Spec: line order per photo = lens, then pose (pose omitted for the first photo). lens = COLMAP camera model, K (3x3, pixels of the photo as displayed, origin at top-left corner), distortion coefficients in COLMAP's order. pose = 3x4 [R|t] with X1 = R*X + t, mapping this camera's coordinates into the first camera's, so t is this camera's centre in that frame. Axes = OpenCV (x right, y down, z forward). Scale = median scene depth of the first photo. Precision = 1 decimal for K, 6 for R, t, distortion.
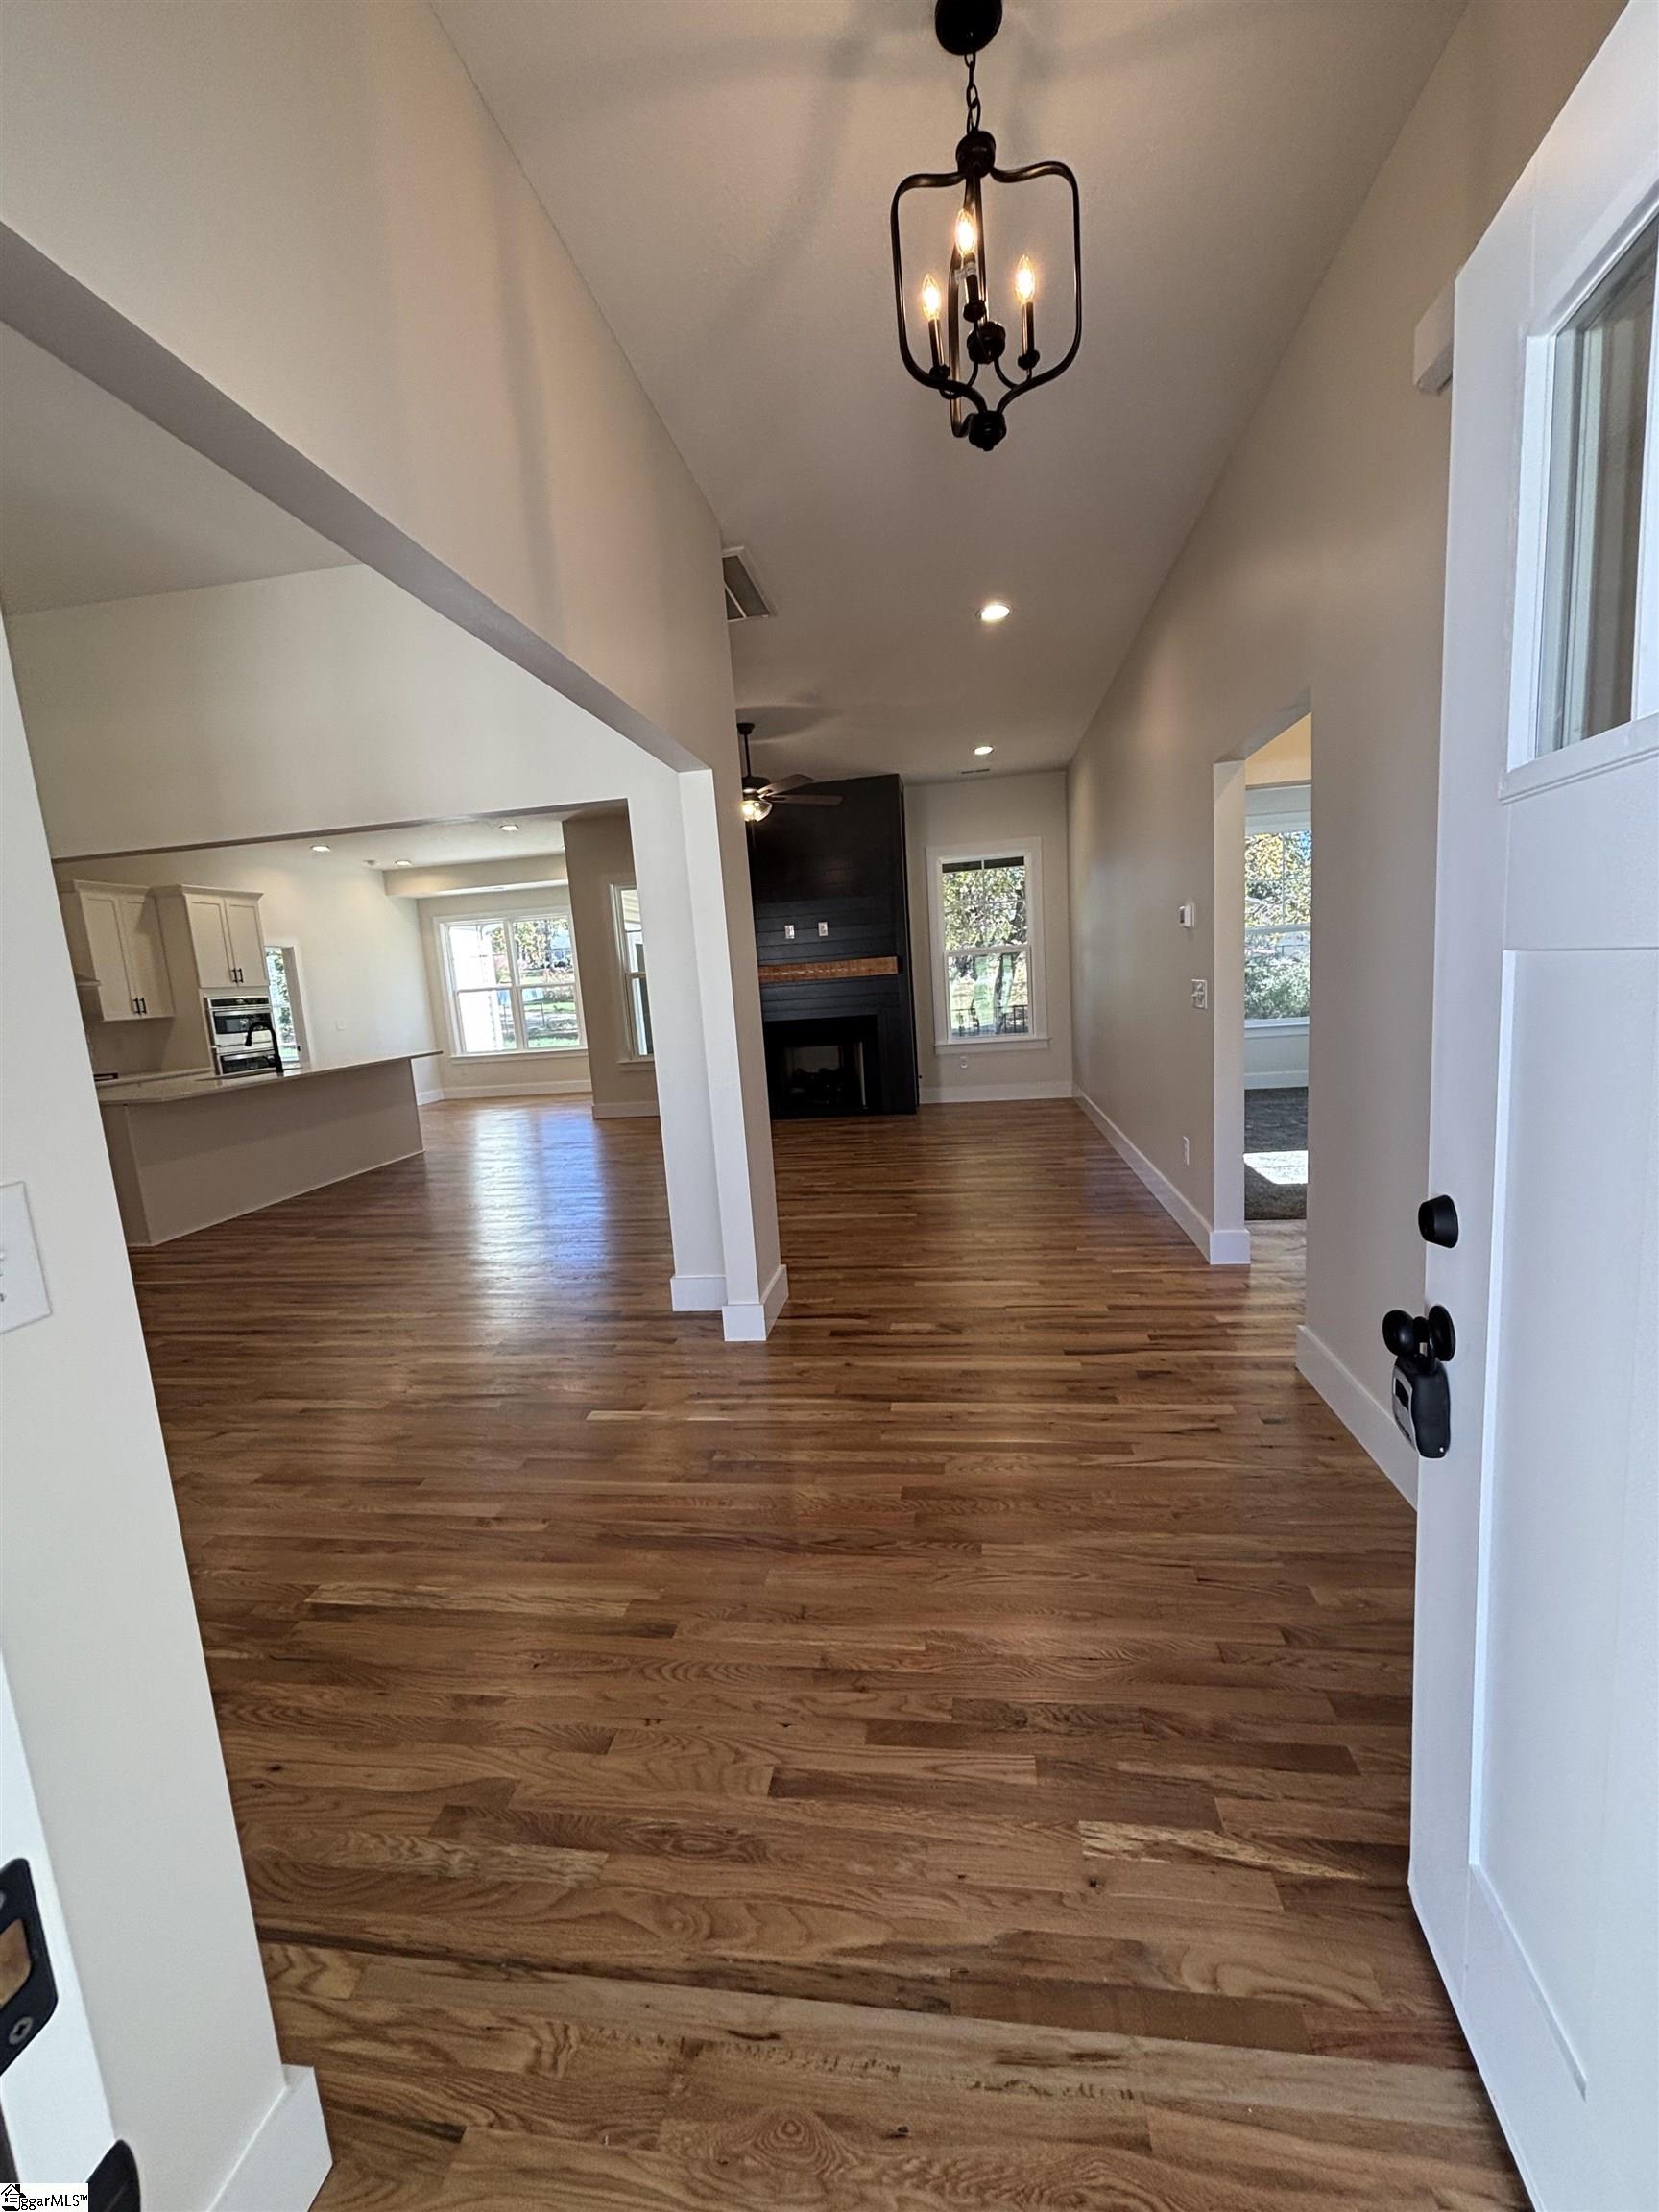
lens RADIAL K [[893.8, 0, 834.9], [0, 893.8, 1110.3], [0, 0, 1]] dist [0.003804, -0.000505]
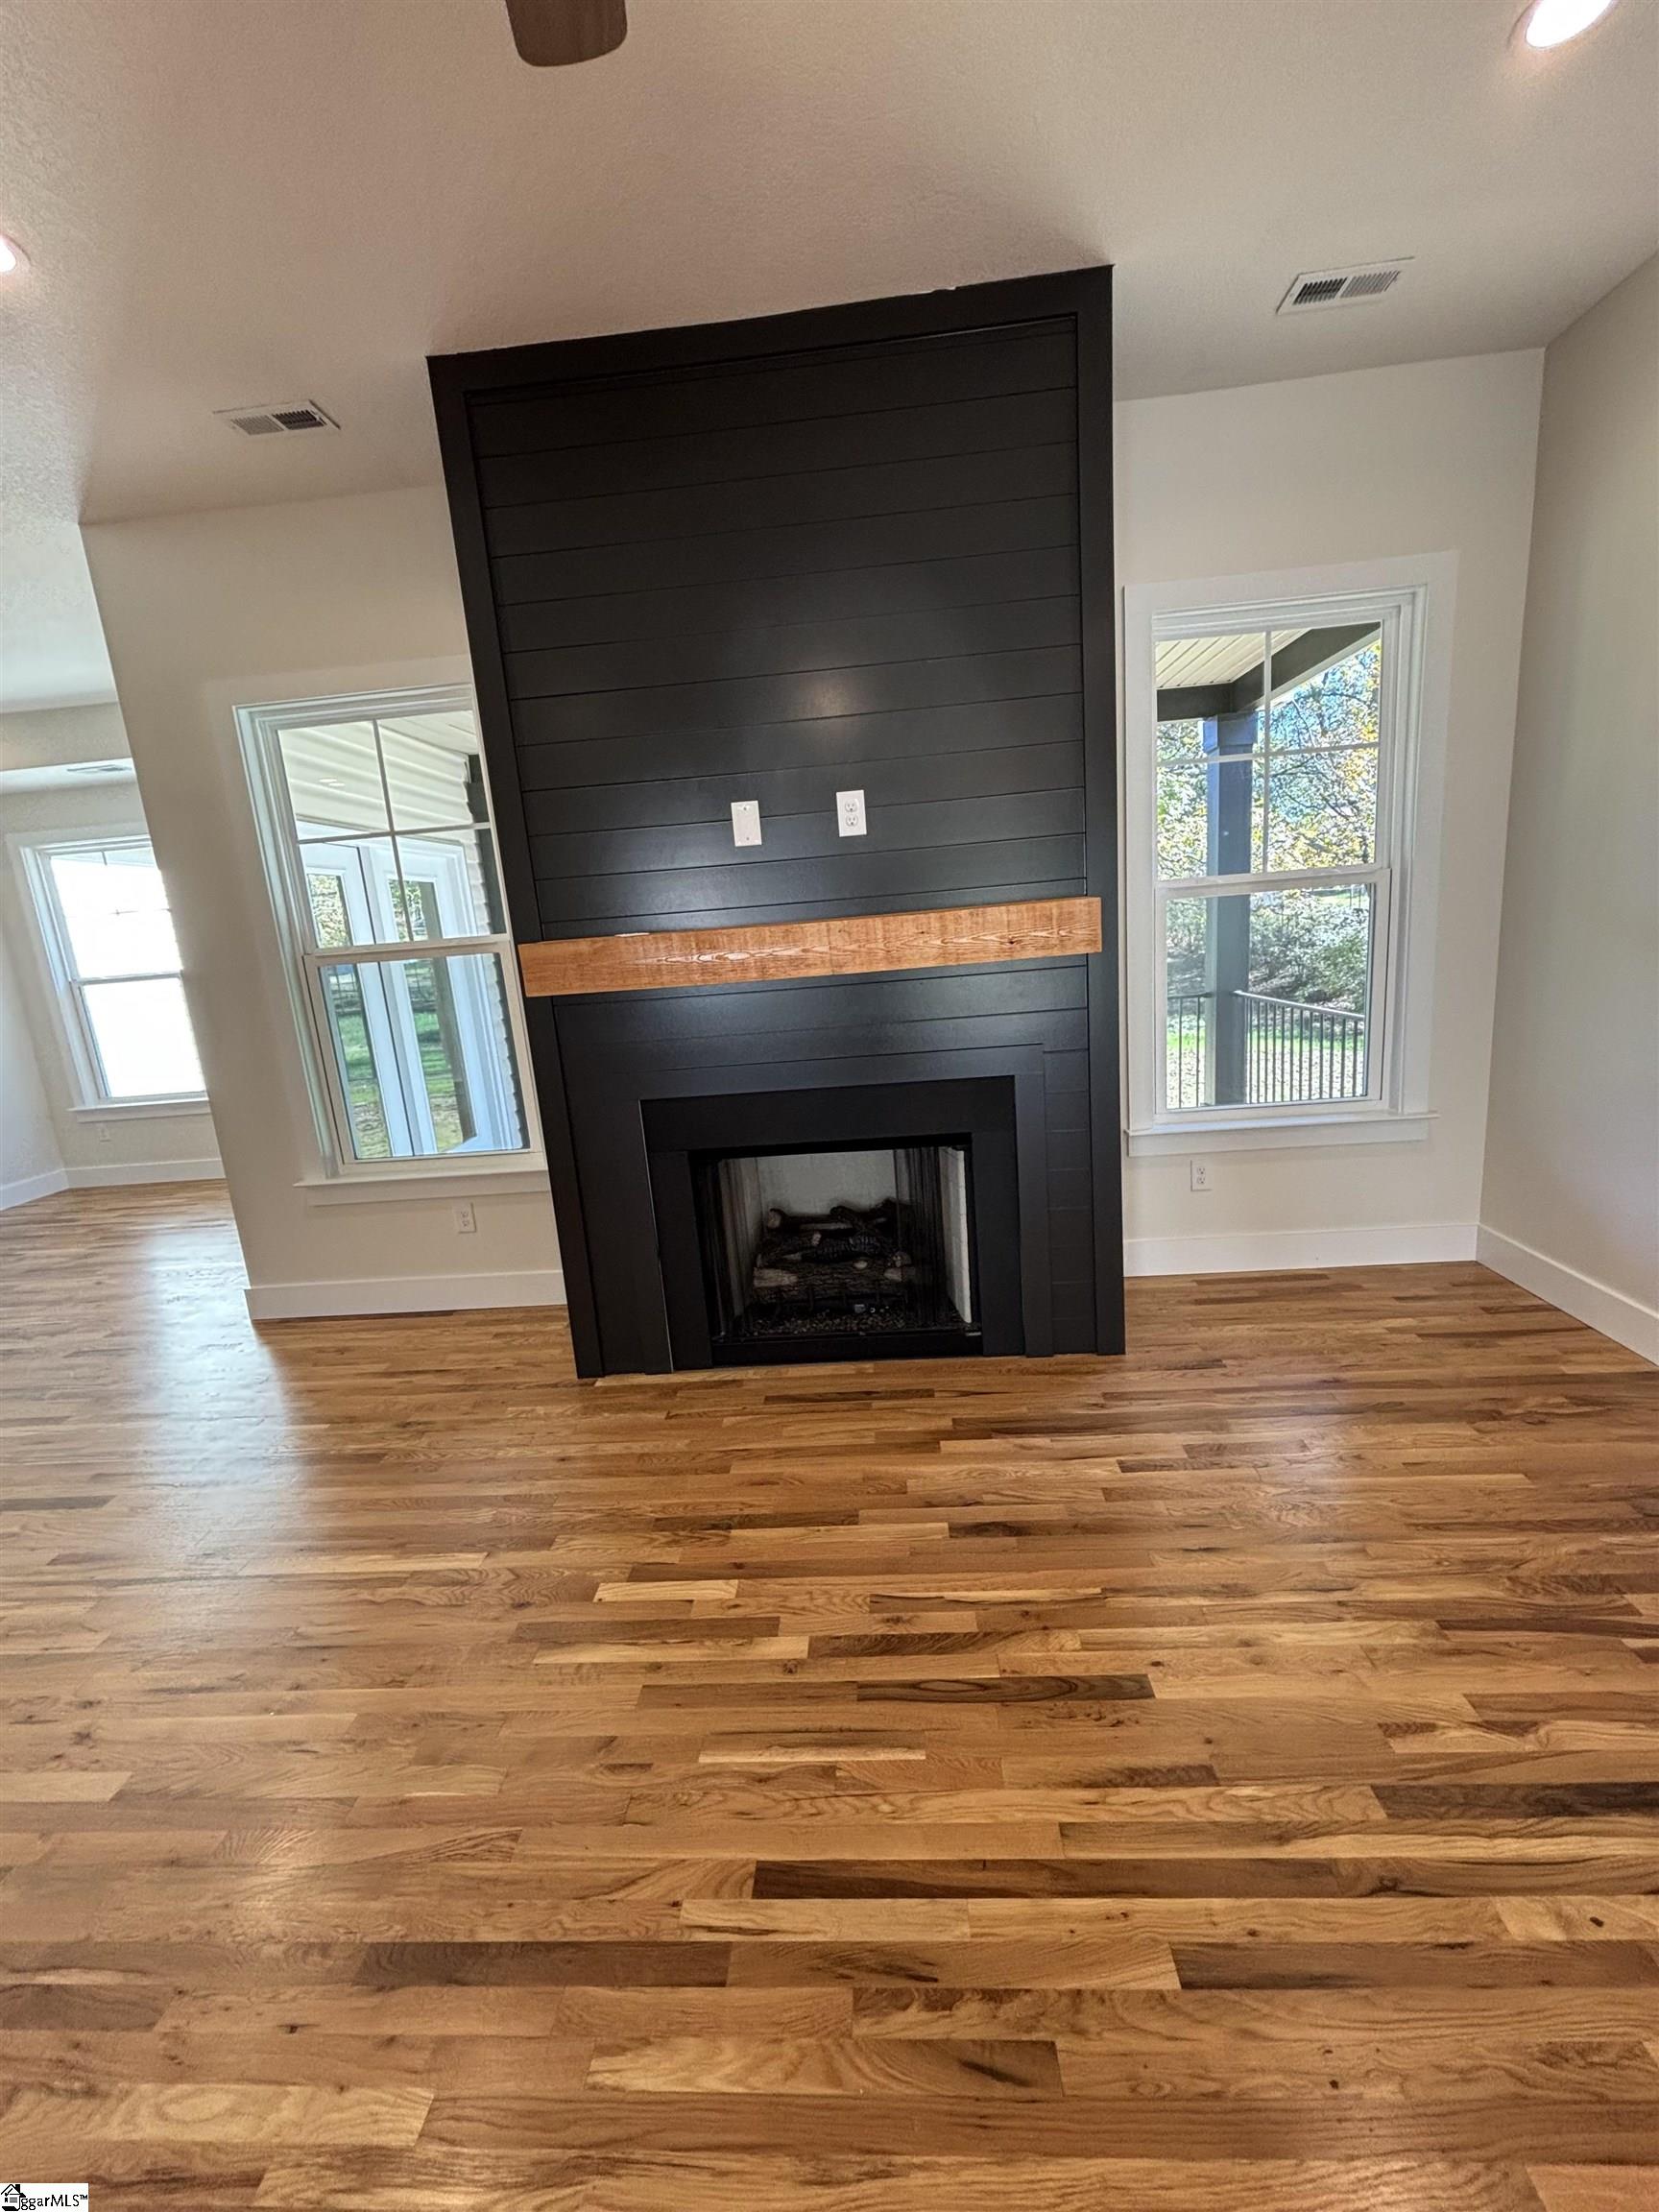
lens RADIAL K [[893.8, 0, 834.9], [0, 893.8, 1110.3], [0, 0, 1]] dist [0.003804, -0.000505]
pose [[0.996816, -0.025026, 0.075707, -0.044174], [0.021535, 0.998682, 0.046580, -0.106983], [-0.076772, -0.044801, 0.996042, 0.650477]]
